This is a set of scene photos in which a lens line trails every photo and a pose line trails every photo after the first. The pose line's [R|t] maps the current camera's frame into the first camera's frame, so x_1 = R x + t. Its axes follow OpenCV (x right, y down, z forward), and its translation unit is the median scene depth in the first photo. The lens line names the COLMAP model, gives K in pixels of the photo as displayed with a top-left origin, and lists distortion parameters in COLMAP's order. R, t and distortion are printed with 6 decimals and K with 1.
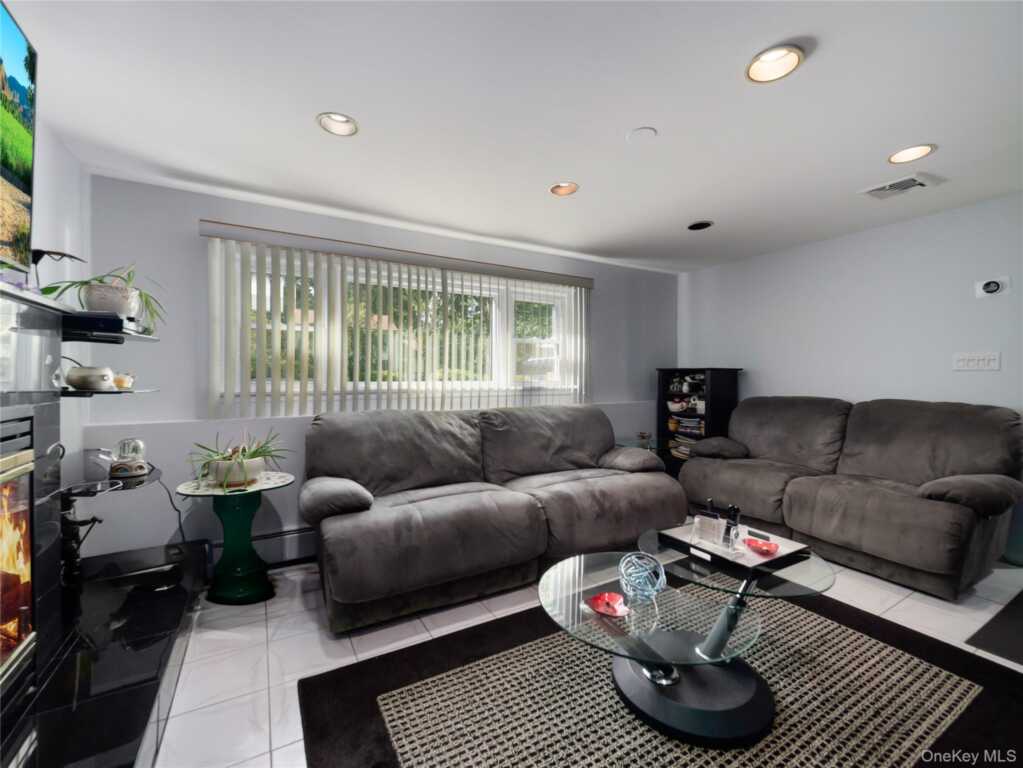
lens RADIAL K [[430.7, 0, 510.8], [0, 430.7, 379.9], [0, 0, 1]] dist [-0.000578, -0.000266]
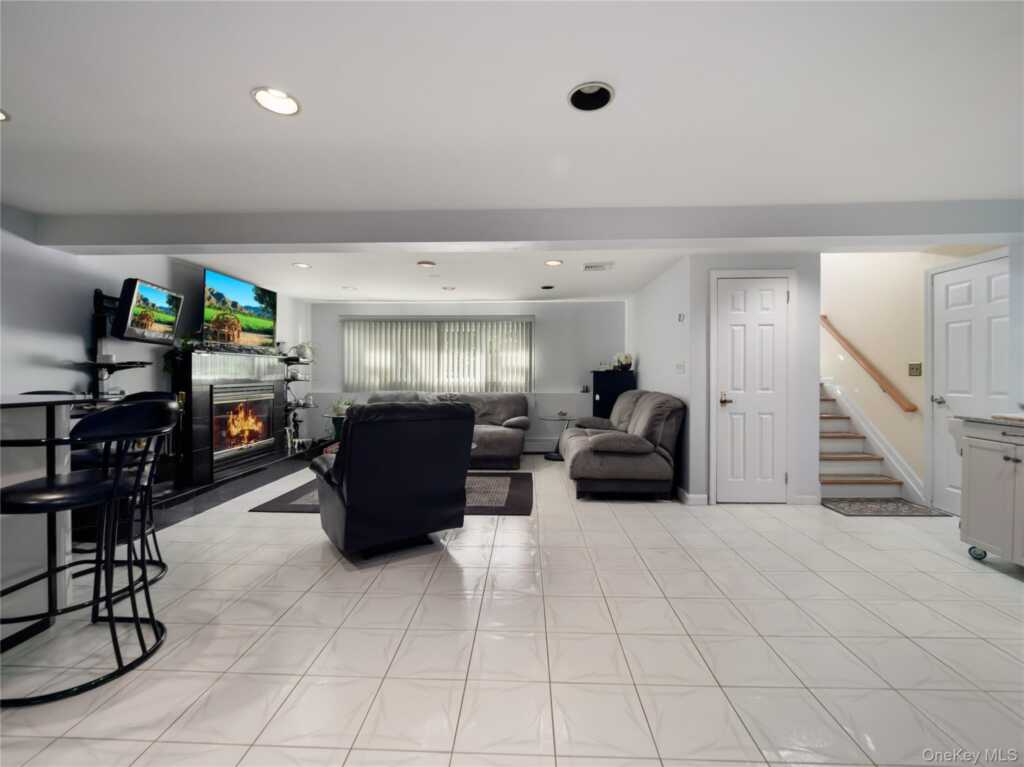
lens RADIAL K [[431.1, 0, 511.3], [0, 431.1, 379.4], [0, 0, 1]] dist [-0.000578, -0.000266]
pose [[0.846635, 0.012009, -0.532039, 1.940989], [-0.010267, 0.999928, 0.006232, -0.013121], [0.532075, 0.000186, 0.846697, -0.827225]]
